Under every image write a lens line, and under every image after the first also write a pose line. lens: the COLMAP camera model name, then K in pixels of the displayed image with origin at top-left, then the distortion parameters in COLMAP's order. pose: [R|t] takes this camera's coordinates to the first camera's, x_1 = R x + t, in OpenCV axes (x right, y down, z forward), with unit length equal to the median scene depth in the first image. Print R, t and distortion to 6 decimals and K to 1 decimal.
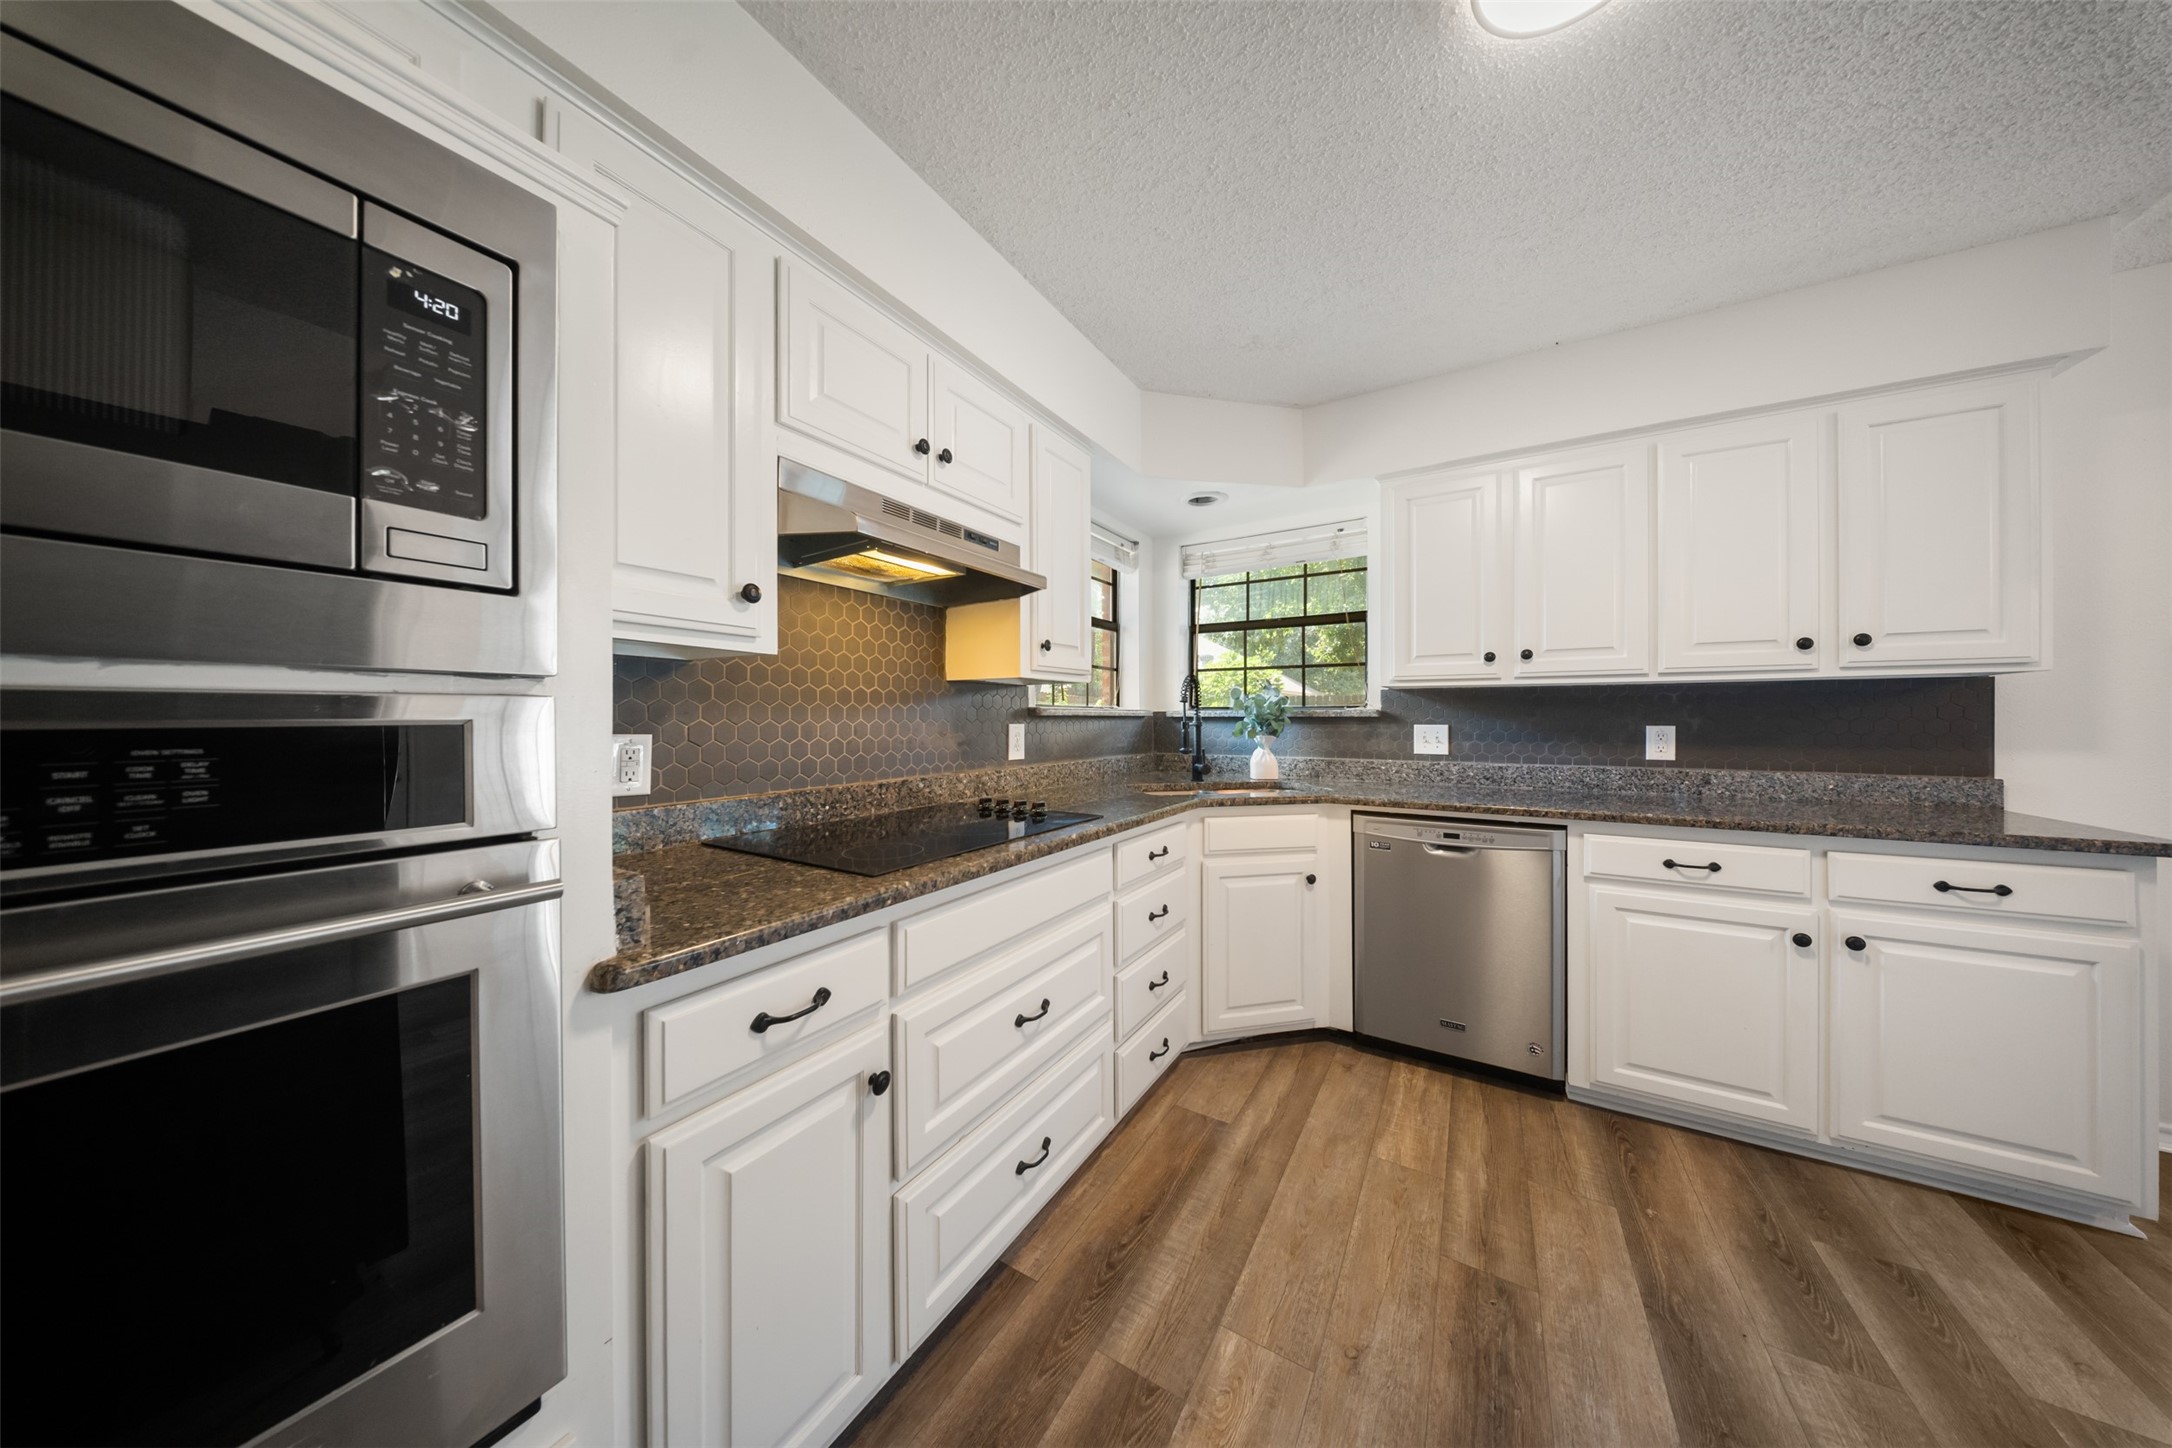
lens RADIAL K [[634.4, 0, 1096.2], [0, 634.4, 718.4], [0, 0, 1]] dist [0.000327, -0.002852]
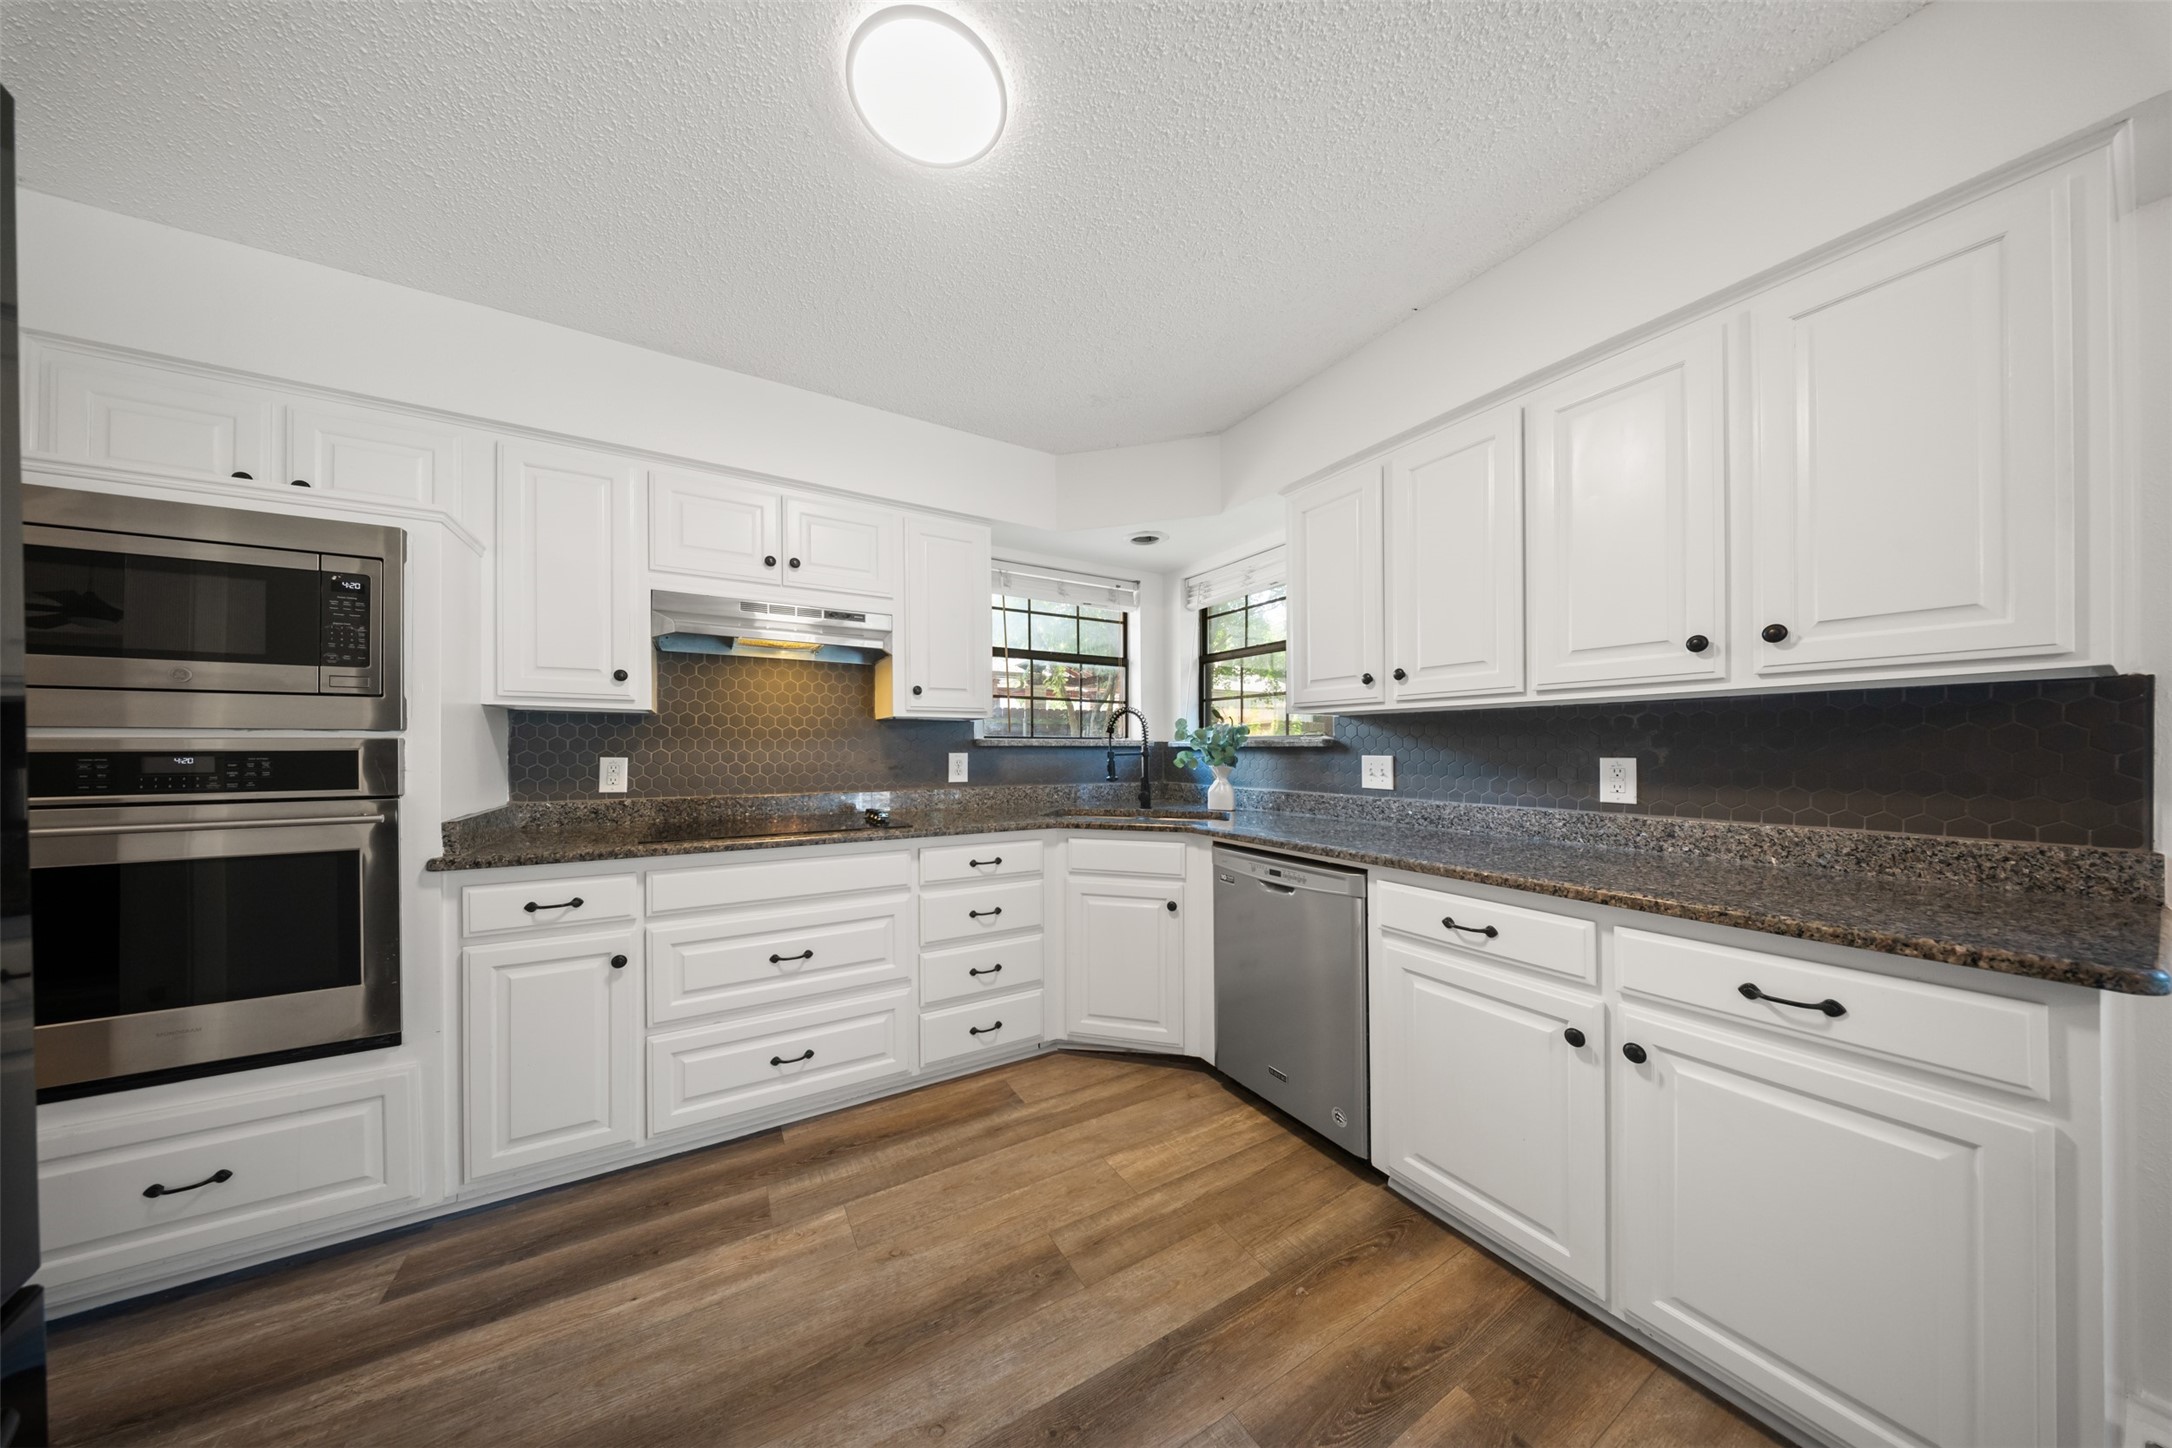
lens RADIAL K [[639.9, 0, 1089.4], [0, 639.9, 749.4], [0, 0, 1]] dist [0.000940, -0.003461]
pose [[0.884887, 0.000343, -0.465805, 0.872027], [0.000103, 1.000000, 0.000933, 0.001130], [0.465805, -0.000874, 0.884887, 0.036124]]
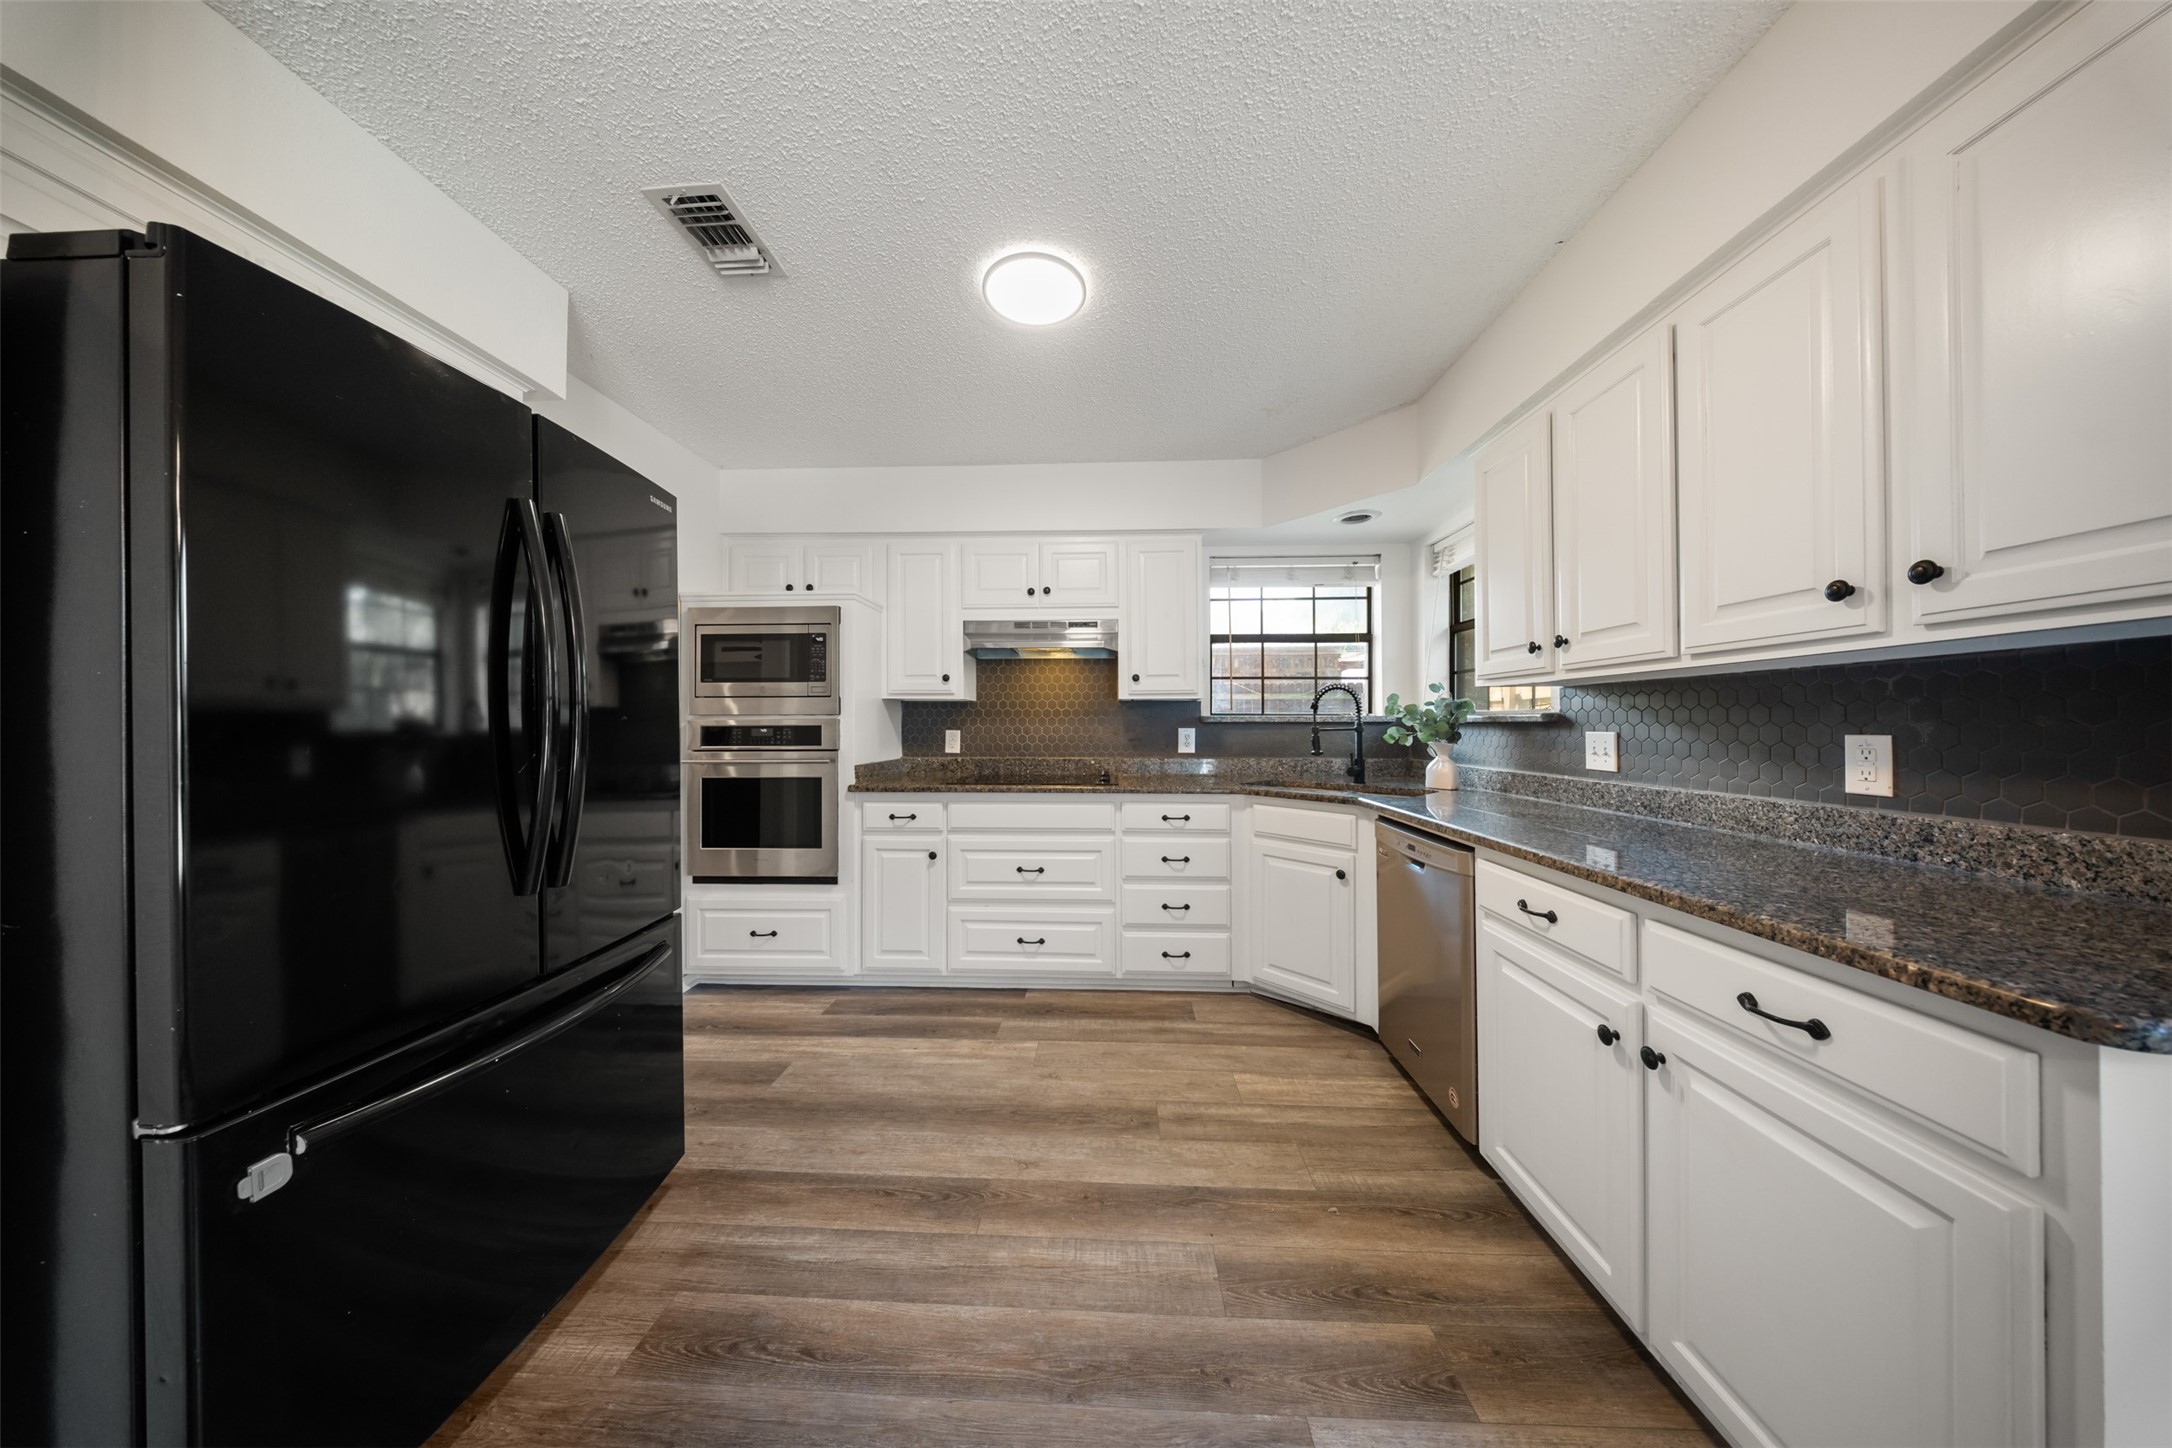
lens RADIAL K [[633.8, 0, 1086.0], [0, 633.8, 724.0], [0, 0, 1]] dist [-0.000001, -0.003240]
pose [[0.485908, -0.002262, -0.874007, 1.324371], [0.000381, 0.999997, -0.002376, 0.003637], [0.874010, 0.000822, 0.485908, 0.132271]]
